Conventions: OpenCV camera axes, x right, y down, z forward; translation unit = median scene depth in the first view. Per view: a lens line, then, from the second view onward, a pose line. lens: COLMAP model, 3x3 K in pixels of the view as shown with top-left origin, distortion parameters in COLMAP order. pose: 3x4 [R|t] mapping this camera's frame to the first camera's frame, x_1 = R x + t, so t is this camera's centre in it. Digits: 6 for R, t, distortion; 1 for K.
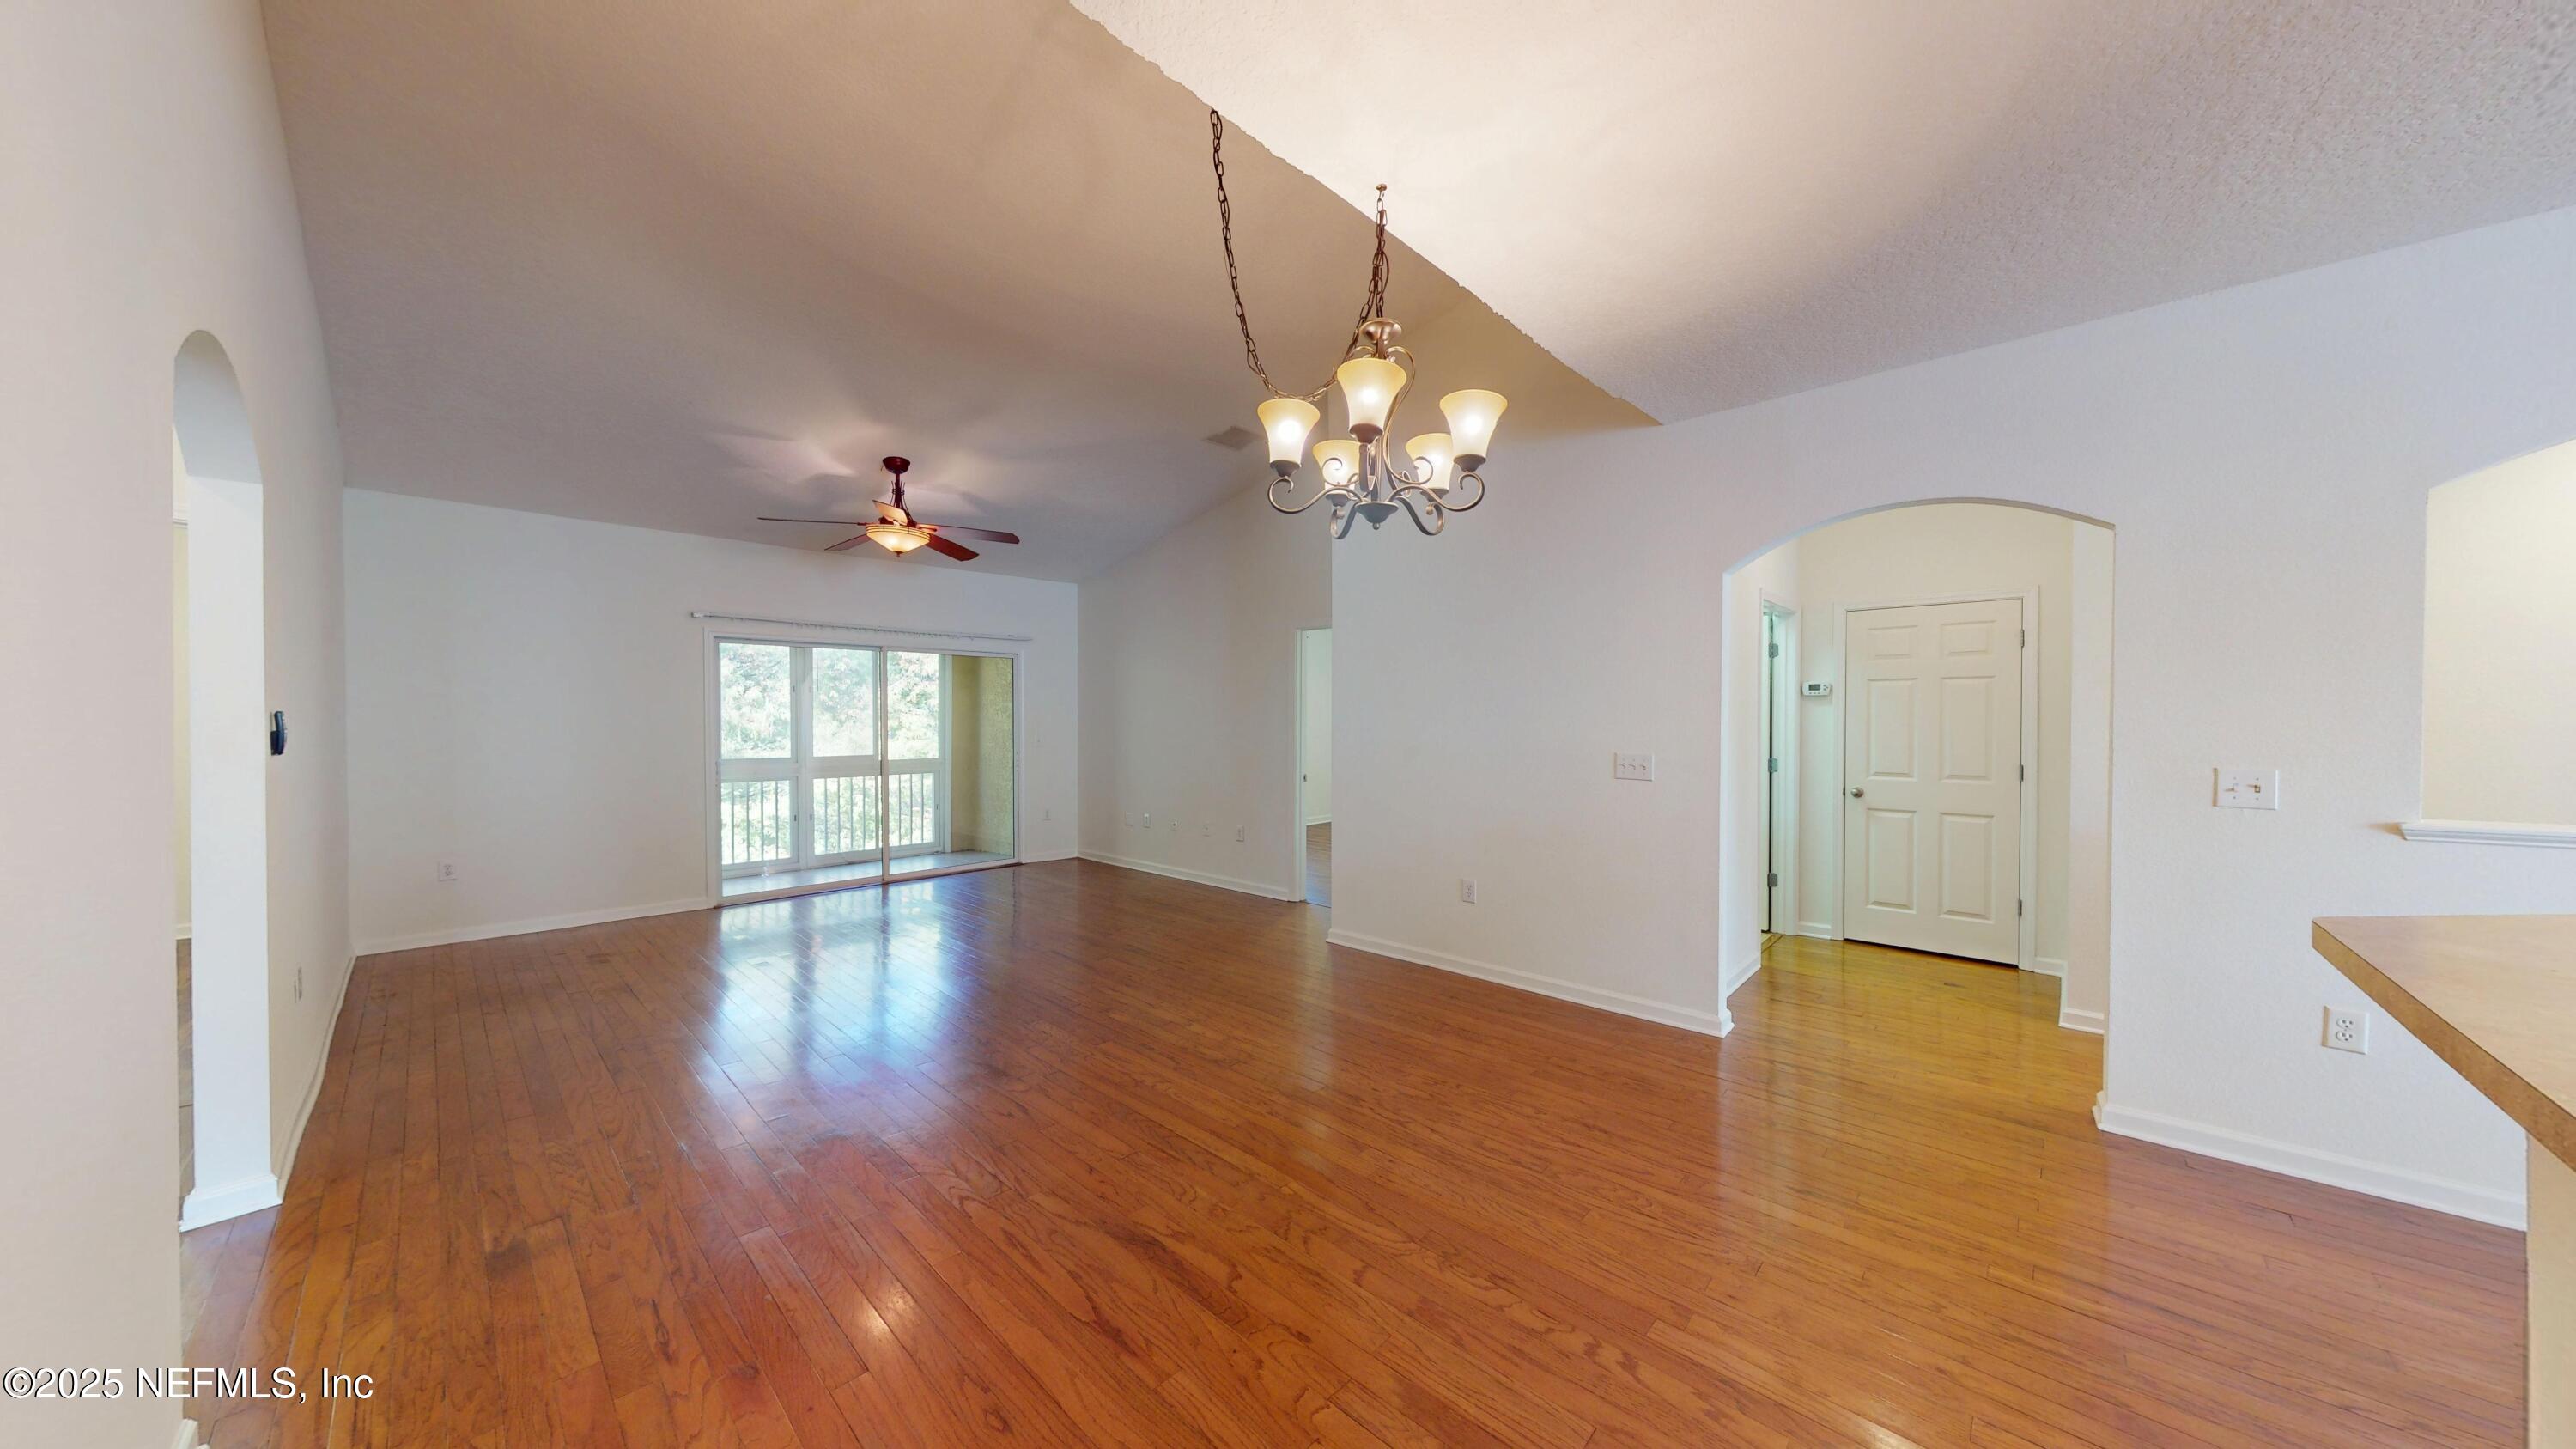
lens RADIAL K [[814.3, 0, 1298.9], [0, 814.3, 730.0], [0, 0, 1]] dist [0.000908, -0.000520]
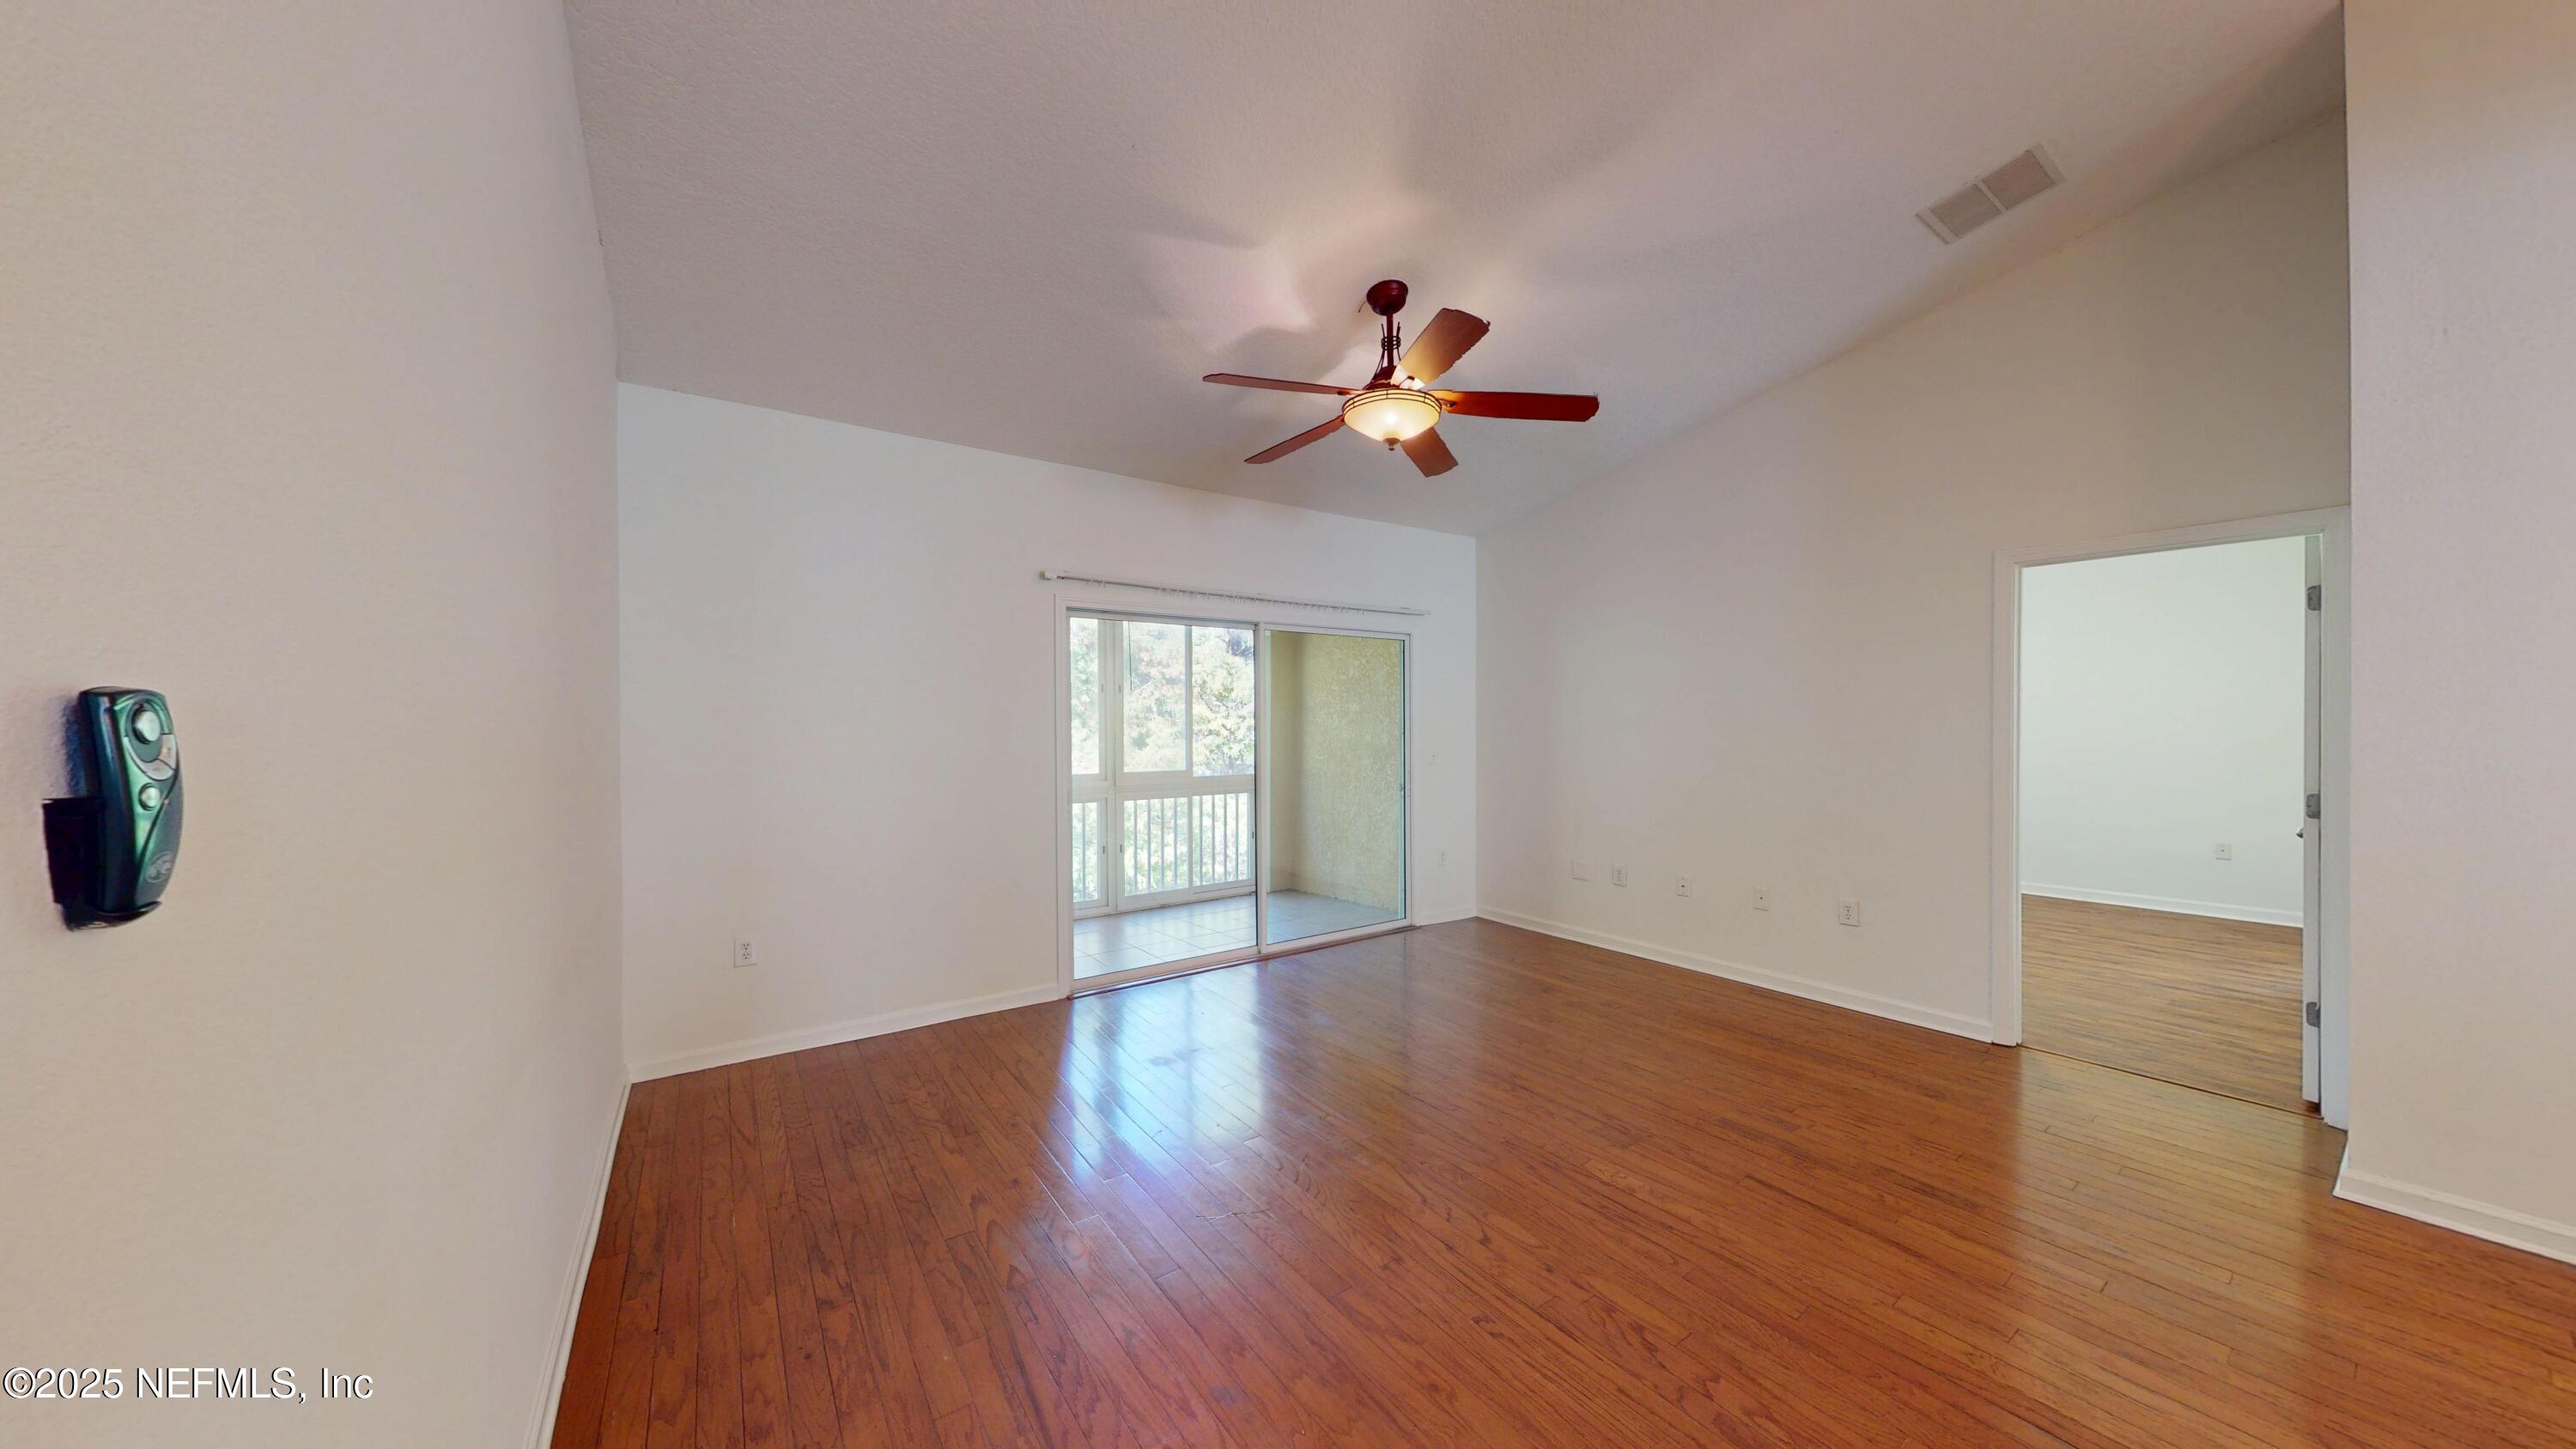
lens RADIAL K [[814.3, 0, 1297.7], [0, 814.3, 732.4], [0, 0, 1]] dist [0.000908, -0.000520]
pose [[0.981174, -0.000313, -0.193128, -0.385169], [-0.000407, 0.999993, -0.003687, -0.005545], [0.193127, 0.003697, 0.981167, 0.351430]]
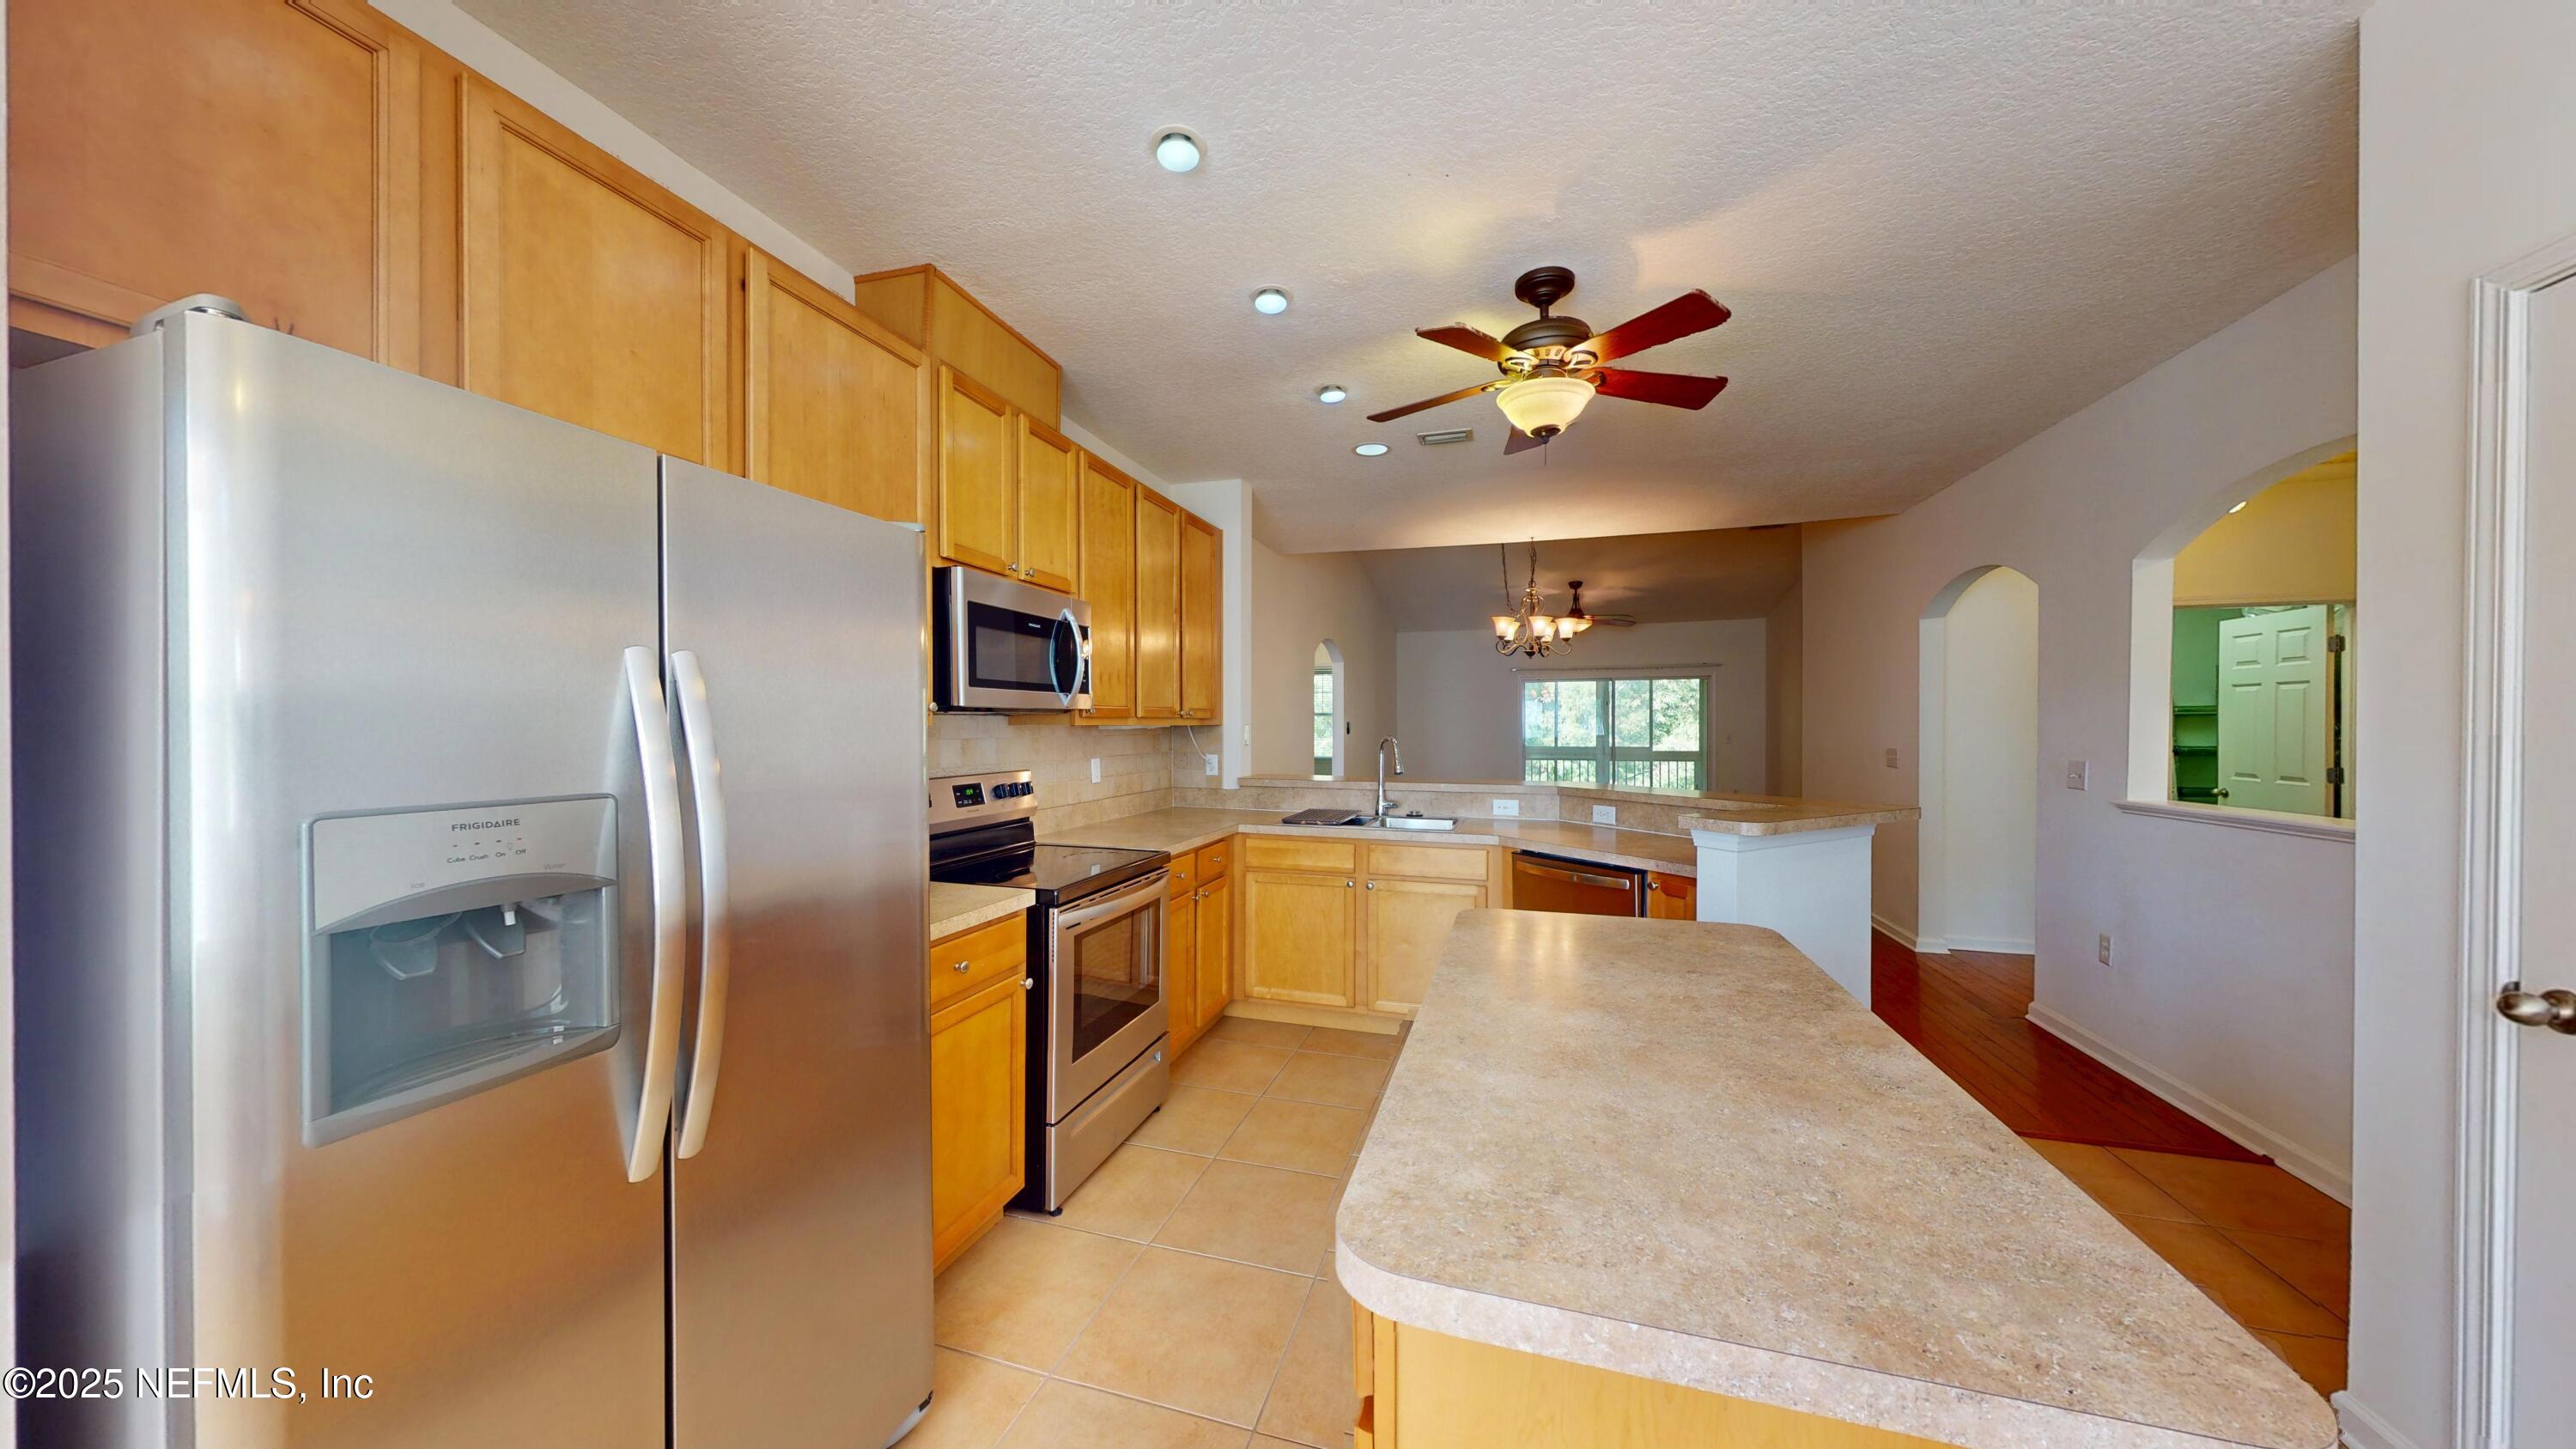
lens RADIAL K [[814.3, 0, 1289.6], [0, 814.3, 726.6], [0, 0, 1]] dist [0.000908, -0.000520]
pose [[0.434117, 0.002318, -0.900853, 0.758478], [-0.008656, 0.999961, -0.001598, 0.002014], [0.900815, 0.008491, 0.434120, -0.320057]]
